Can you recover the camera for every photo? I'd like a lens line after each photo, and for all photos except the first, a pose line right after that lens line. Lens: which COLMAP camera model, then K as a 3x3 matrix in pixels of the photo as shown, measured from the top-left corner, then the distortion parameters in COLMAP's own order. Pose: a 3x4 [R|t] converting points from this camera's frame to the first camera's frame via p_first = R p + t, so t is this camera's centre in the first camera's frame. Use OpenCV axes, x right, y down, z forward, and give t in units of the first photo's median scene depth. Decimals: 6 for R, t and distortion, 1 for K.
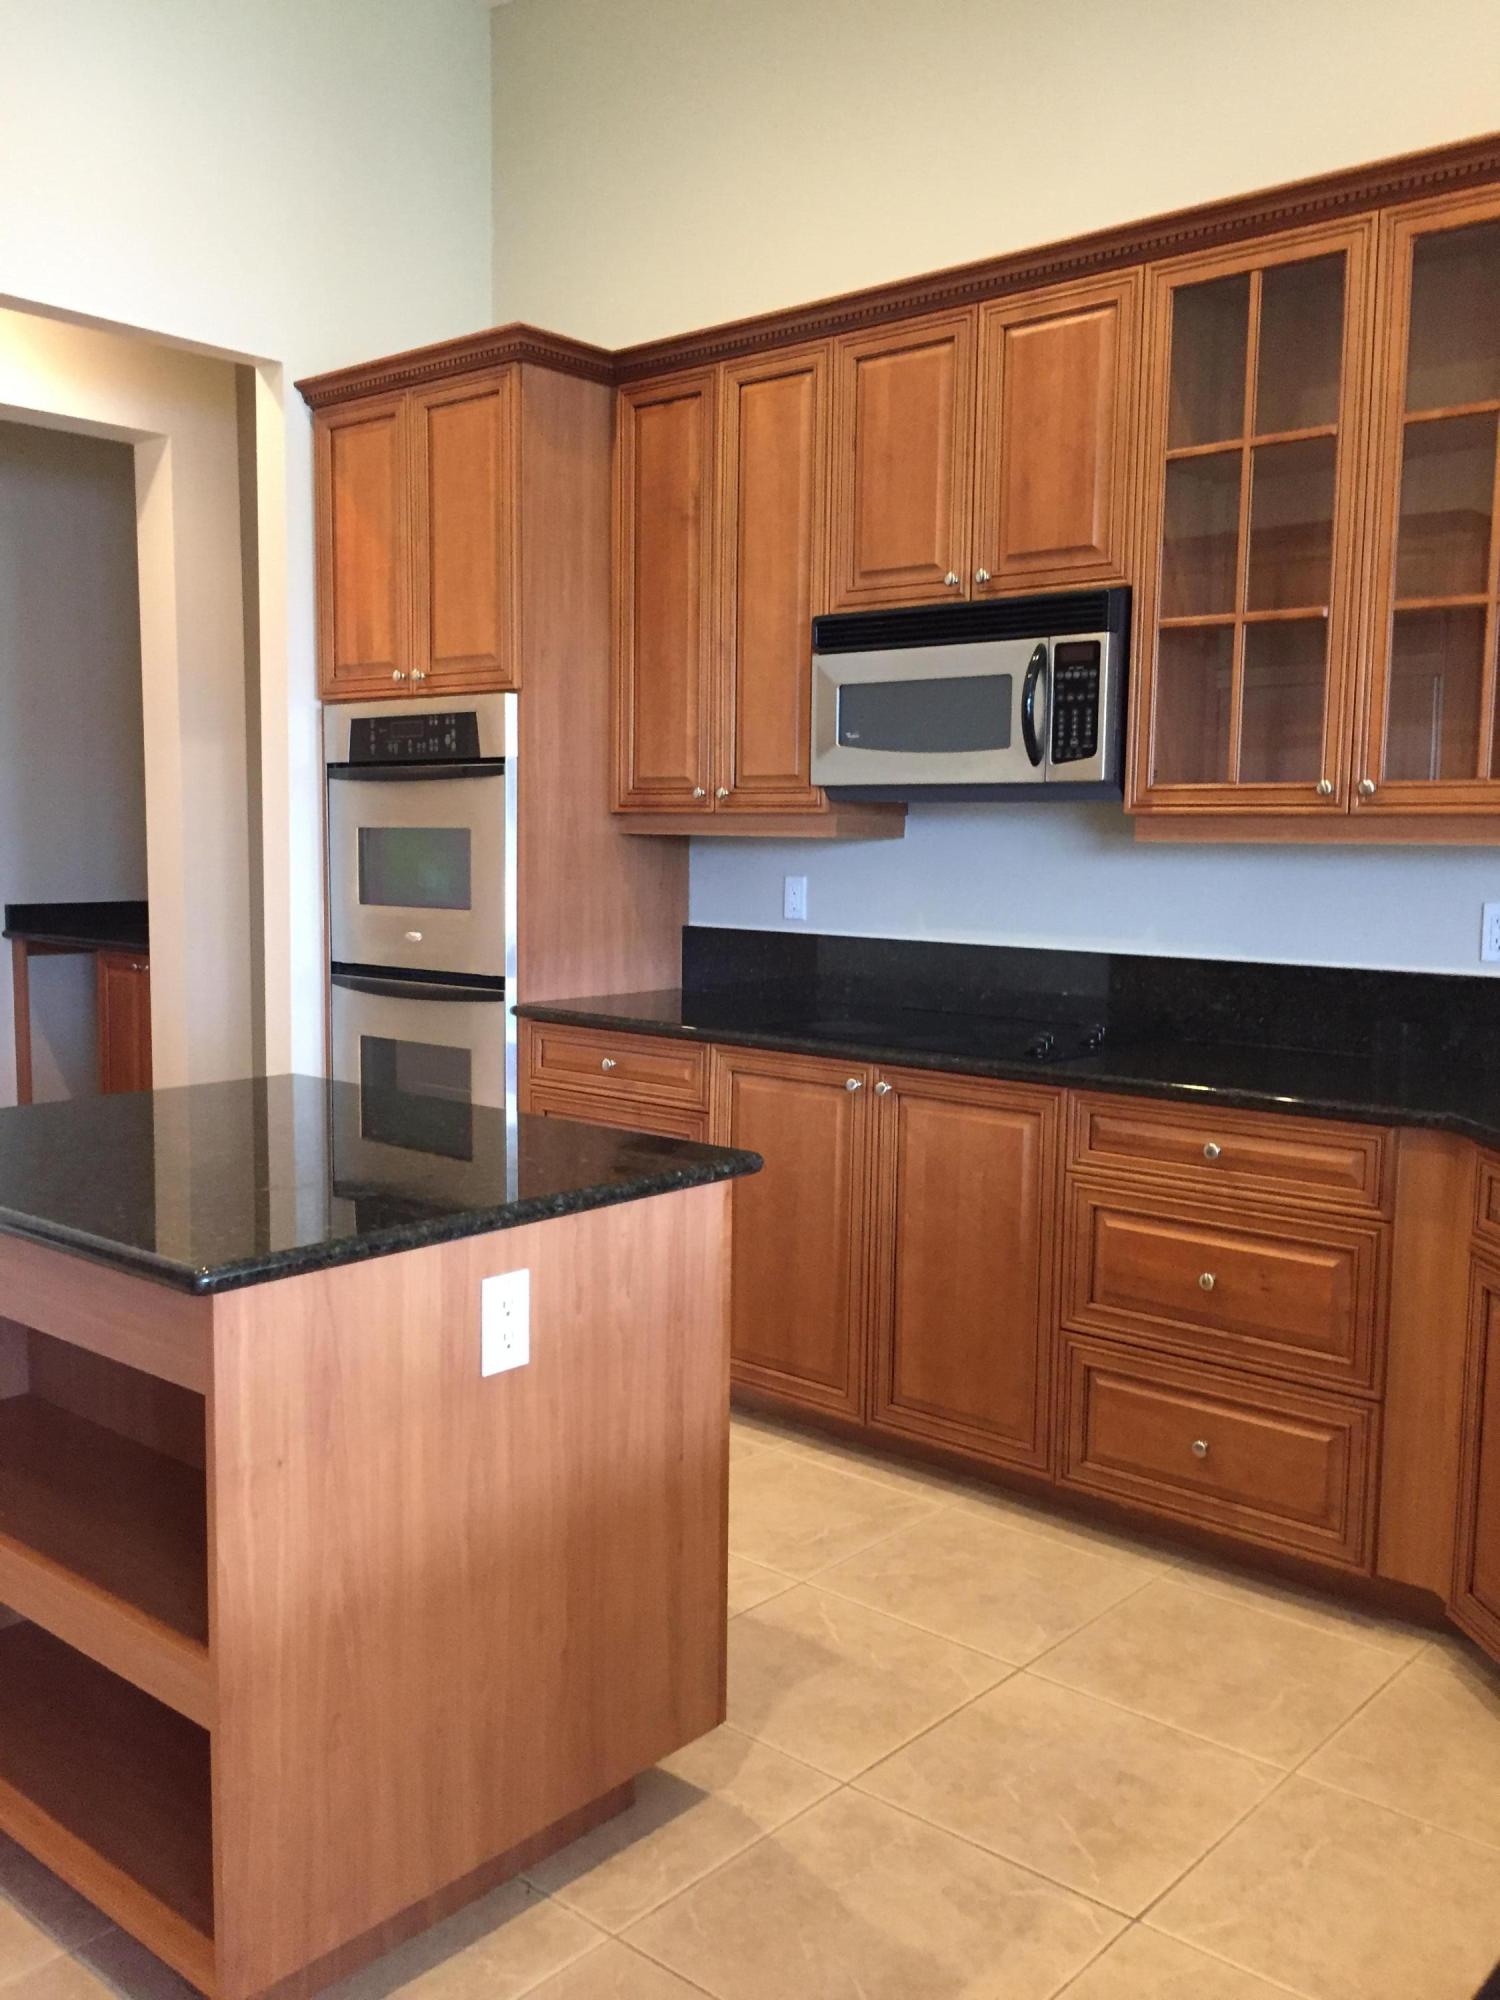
lens RADIAL K [[1727.0, 0, 750.0], [0, 1727.0, 1000.0], [0, 0, 1]] dist [0.044215, -0.012369]
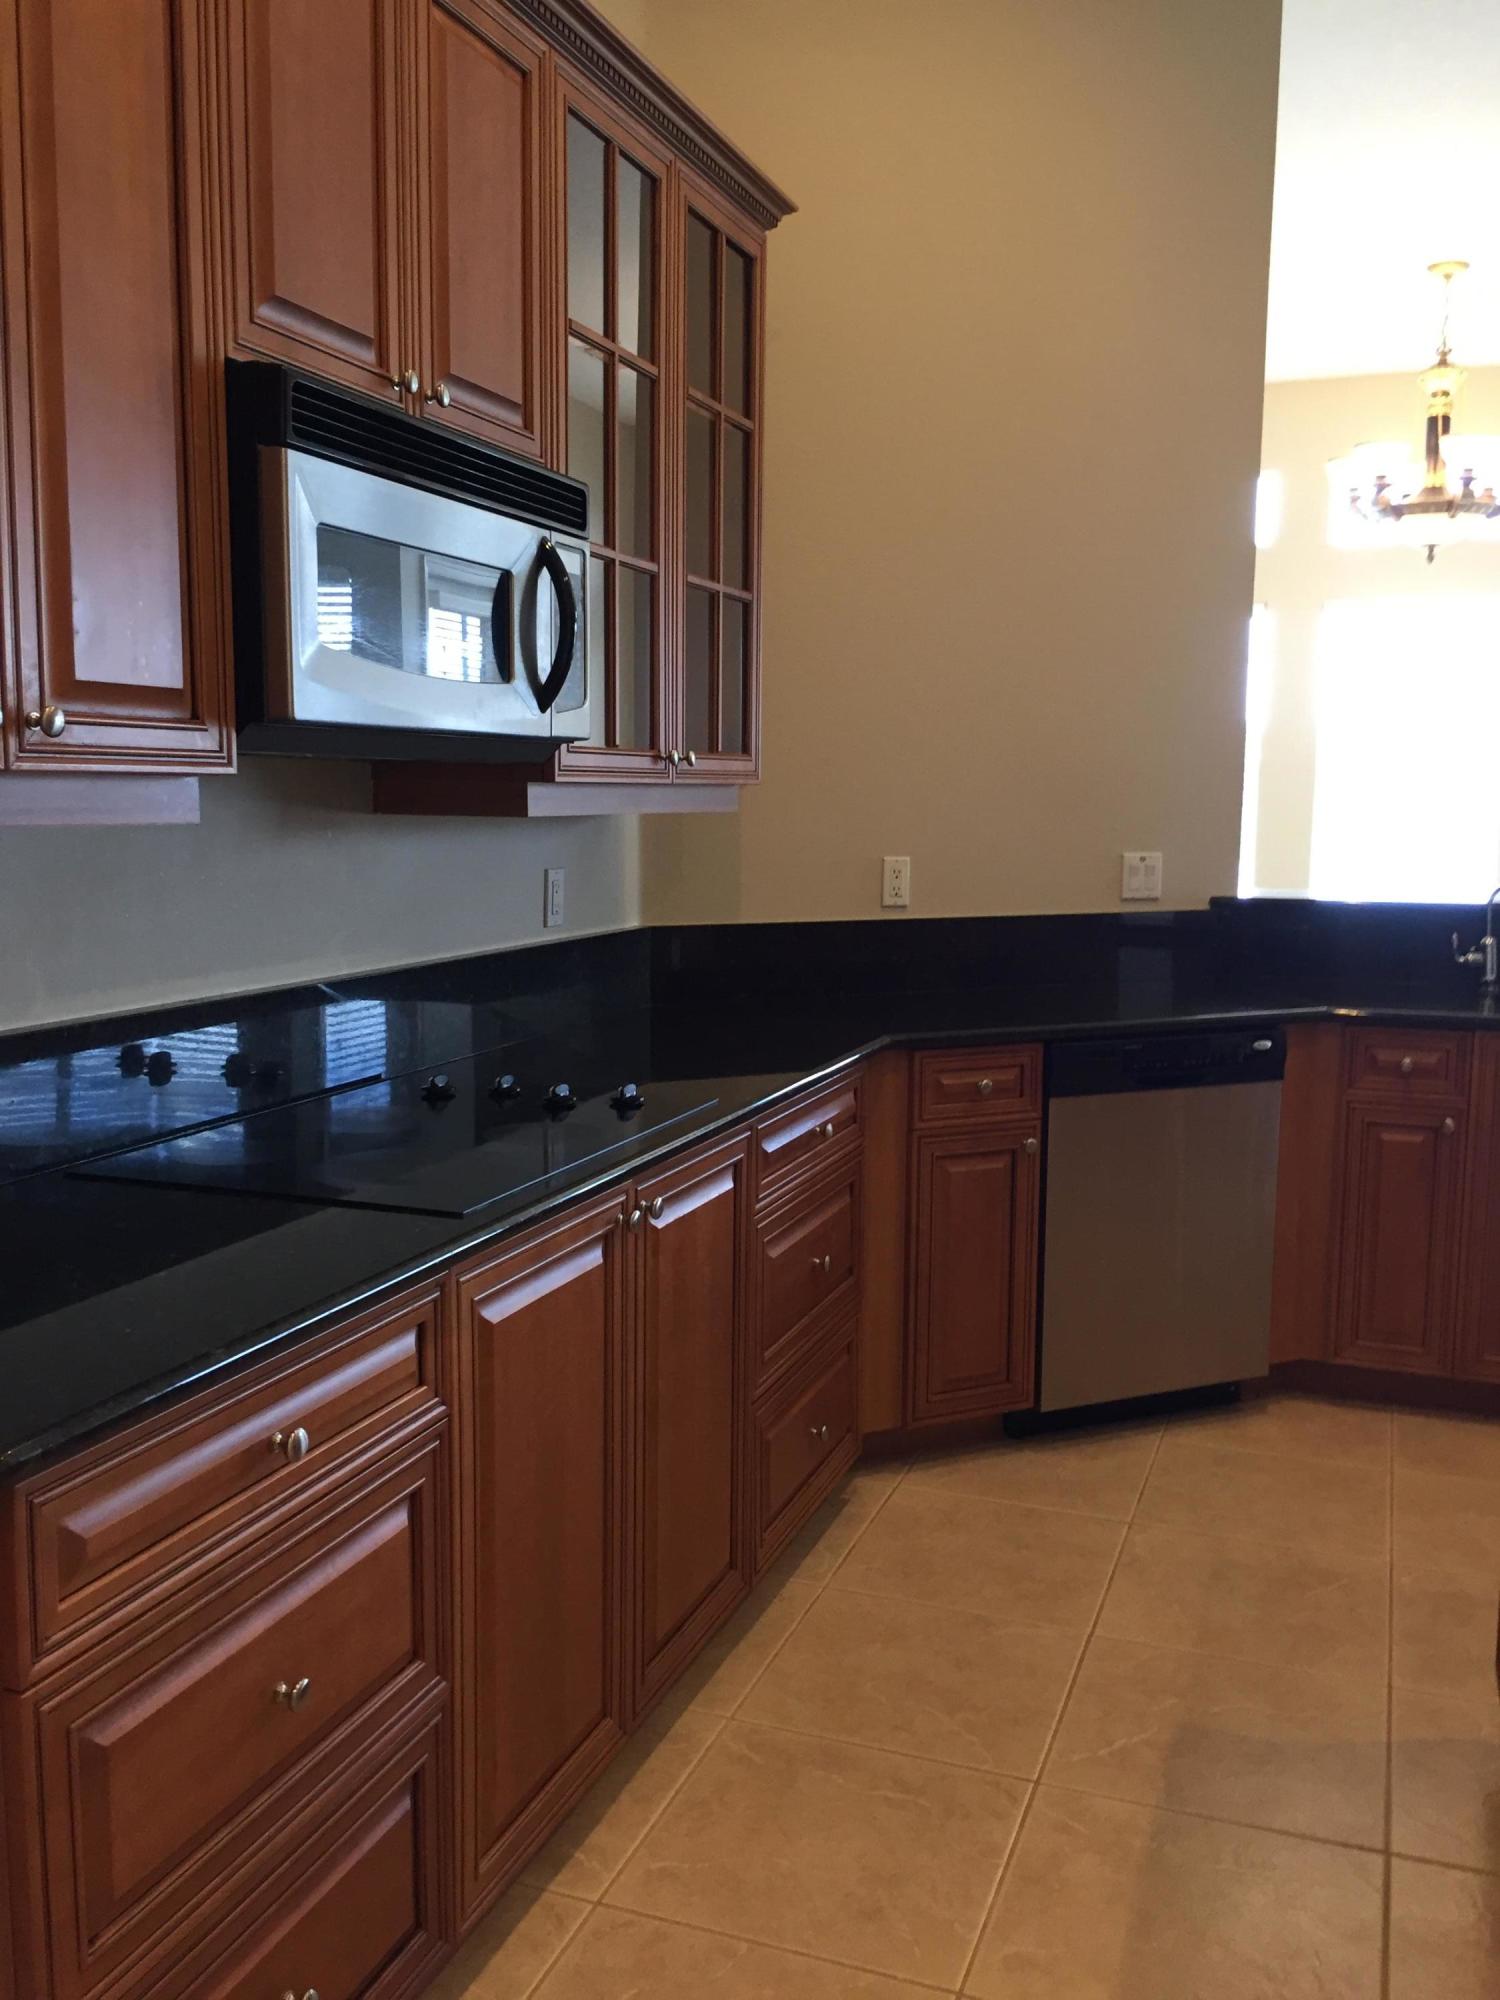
lens RADIAL K [[1727.0, 0, 750.0], [0, 1727.0, 1000.0], [0, 0, 1]] dist [0.044215, -0.012369]
pose [[-0.359182, -0.124344, 0.924947, -0.620264], [0.085439, 0.982541, 0.165265, -0.152000], [-0.929348, 0.138387, -0.342288, 1.379833]]
